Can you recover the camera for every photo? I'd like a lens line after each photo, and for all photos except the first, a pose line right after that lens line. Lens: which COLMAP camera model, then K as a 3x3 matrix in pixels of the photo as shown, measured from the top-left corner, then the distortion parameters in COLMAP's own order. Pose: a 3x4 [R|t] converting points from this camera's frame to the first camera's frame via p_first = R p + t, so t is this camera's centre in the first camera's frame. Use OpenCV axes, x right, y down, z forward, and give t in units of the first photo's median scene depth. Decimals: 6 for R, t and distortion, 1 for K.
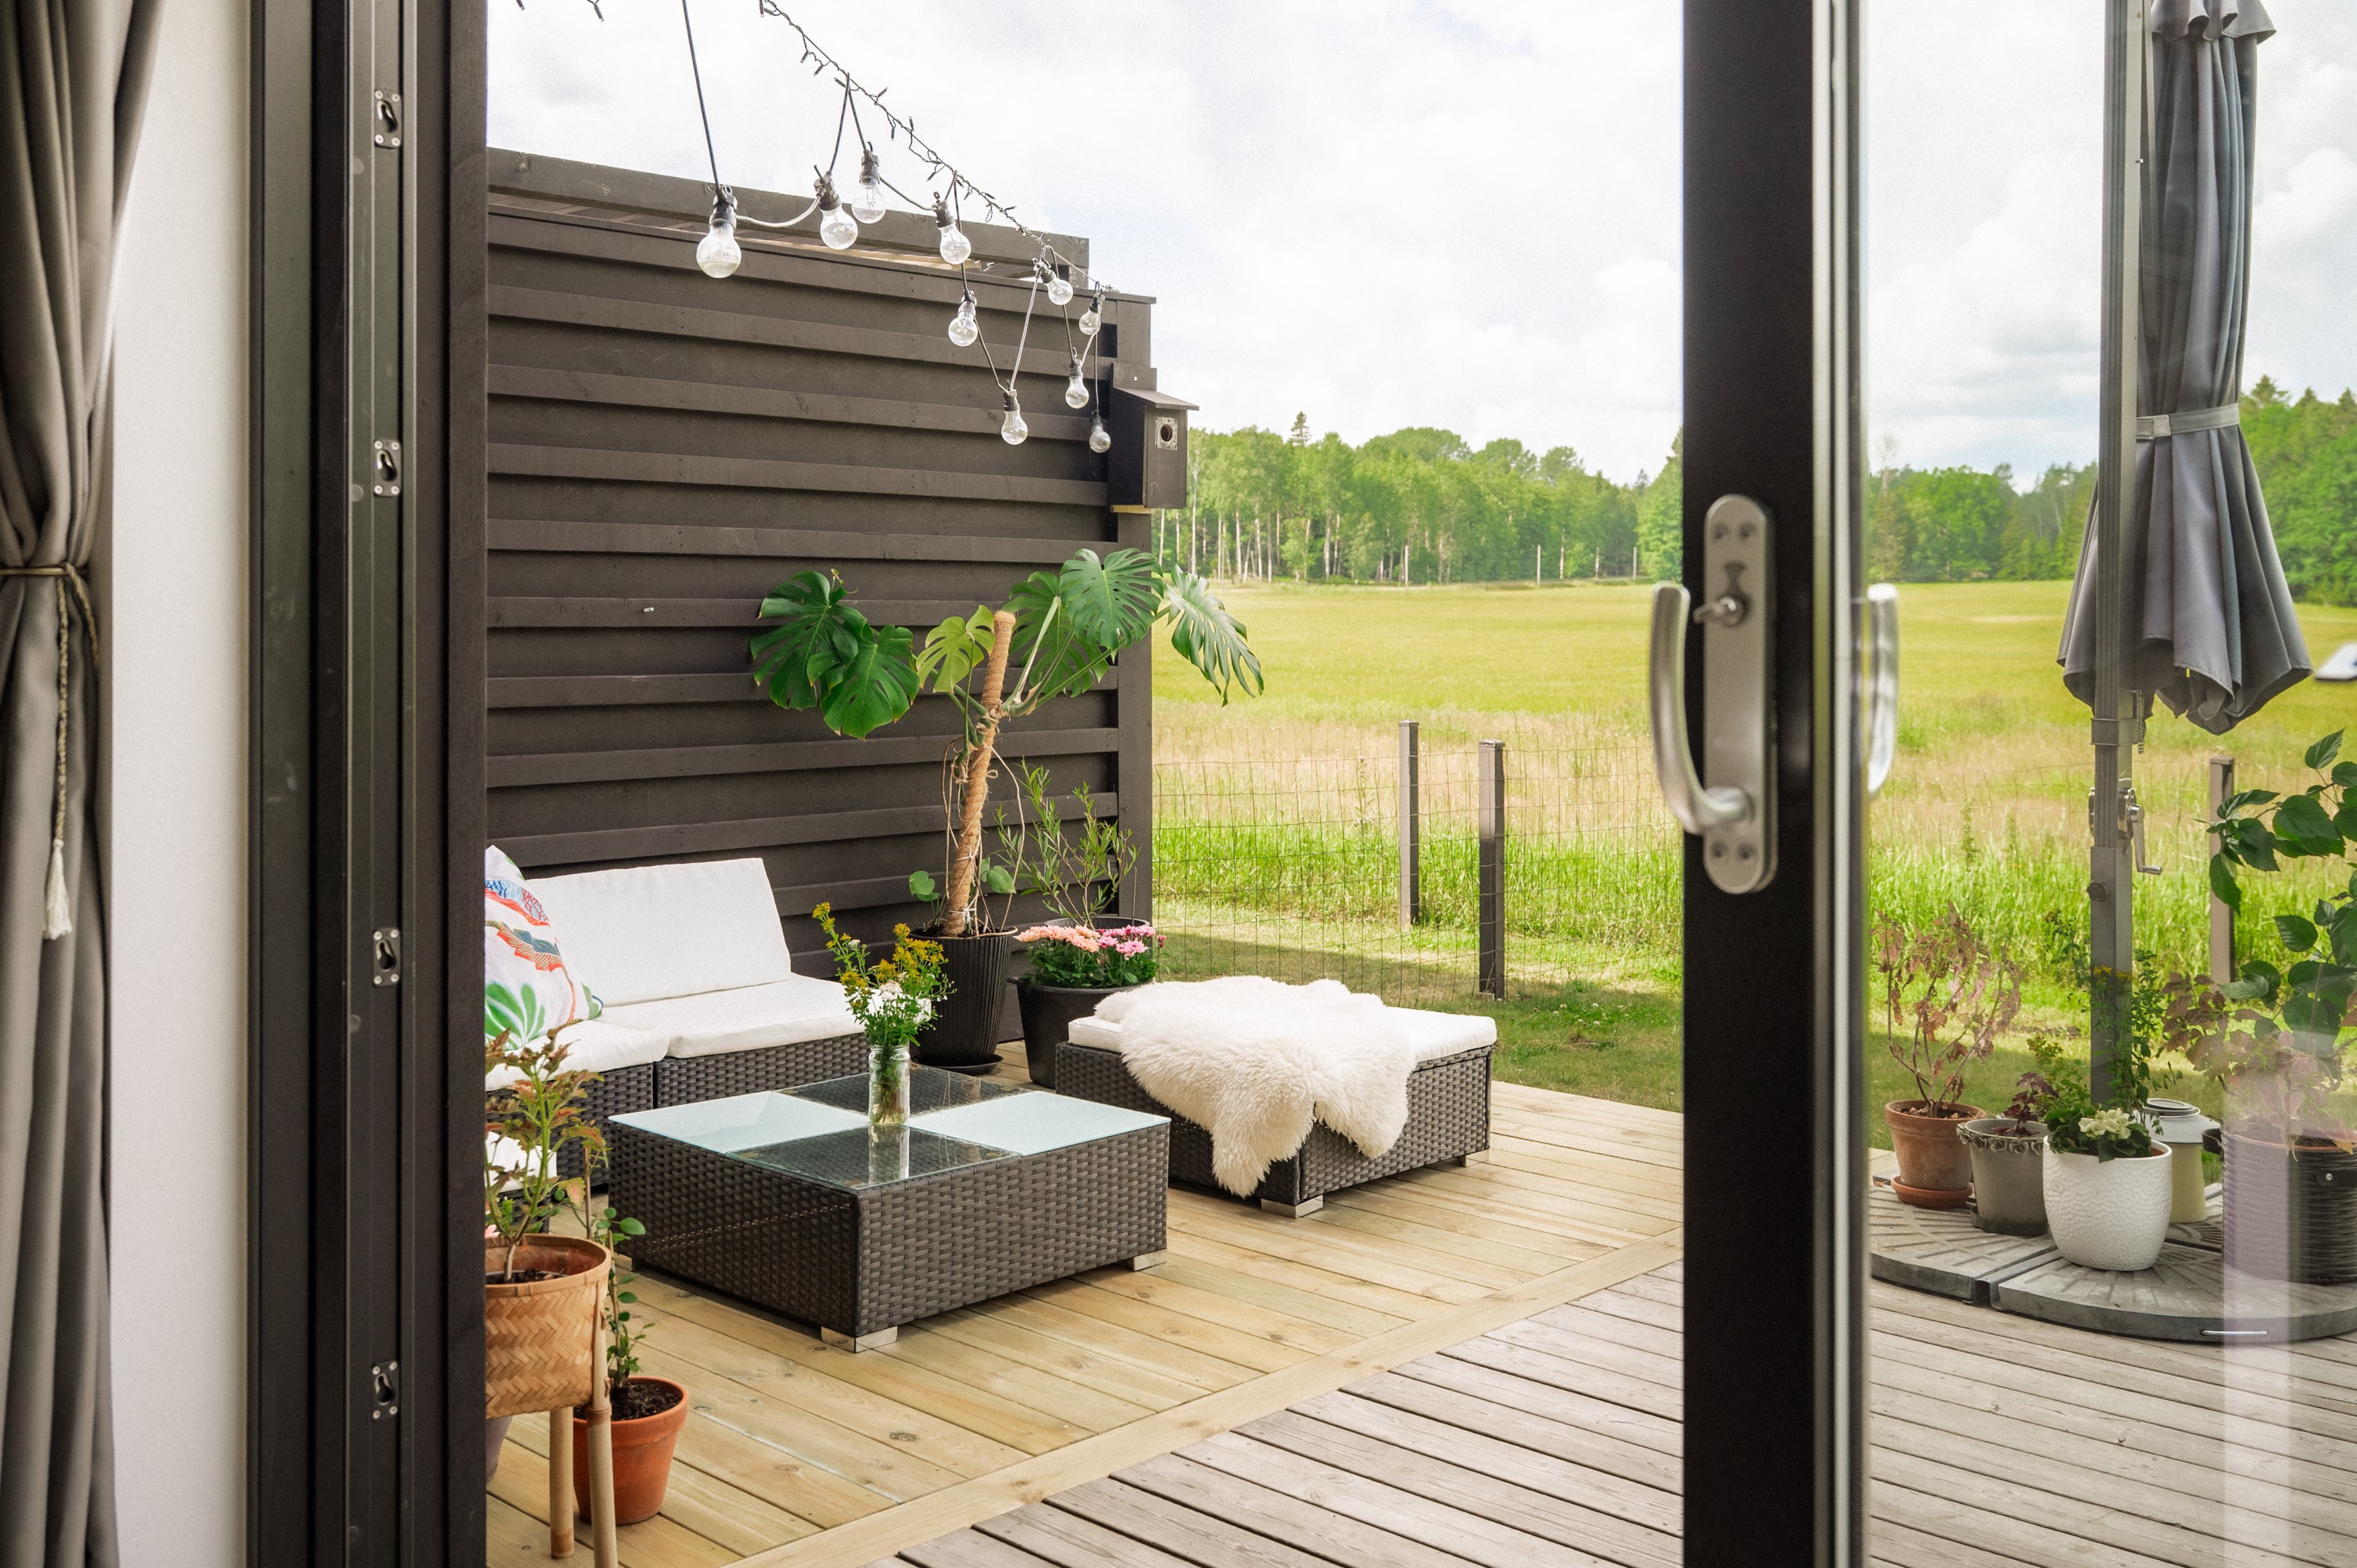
lens RADIAL K [[2293.3, 0, 1157.2], [0, 2293.3, 607.6], [0, 0, 1]] dist [0.001562, 0.006855]
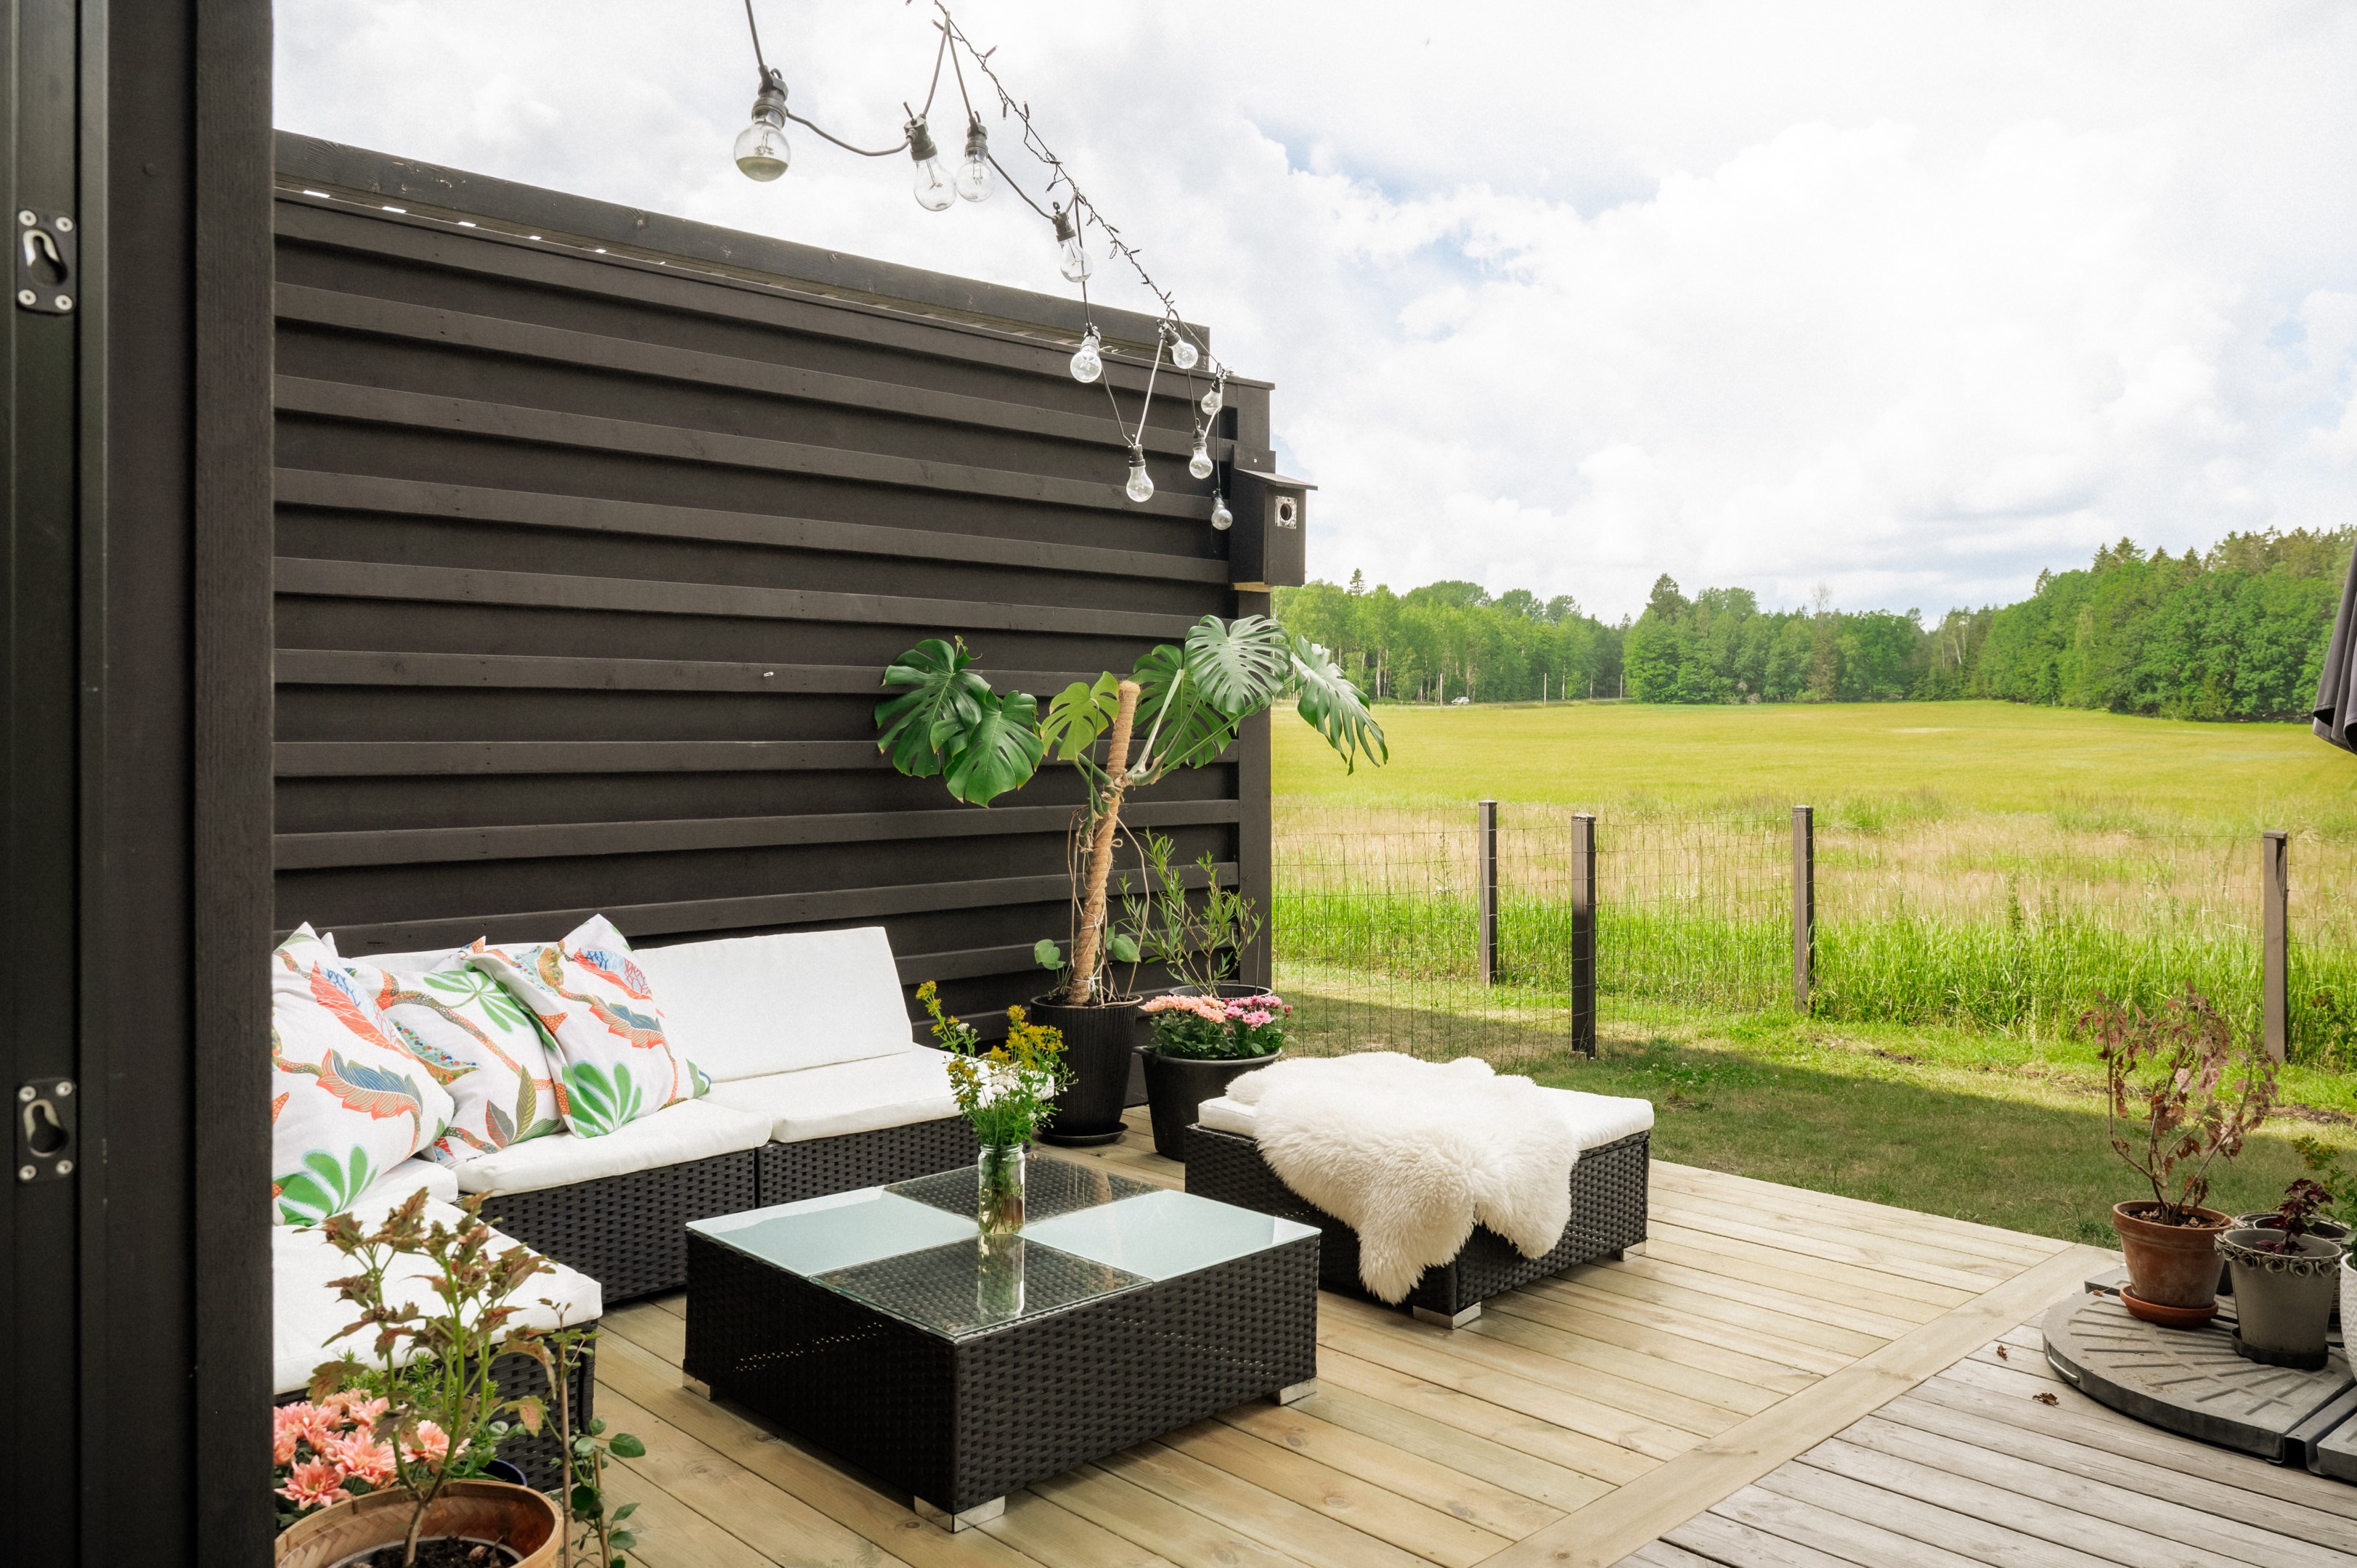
lens RADIAL K [[1788.4, 0, 1188.5], [0, 1788.4, 727.2], [0, 0, 1]] dist [-0.006227, 0.000781]
pose [[0.999516, -0.000823, -0.031102, -0.017175], [0.000889, 0.999997, 0.002109, 0.021304], [0.031101, -0.002136, 0.999514, 0.230998]]
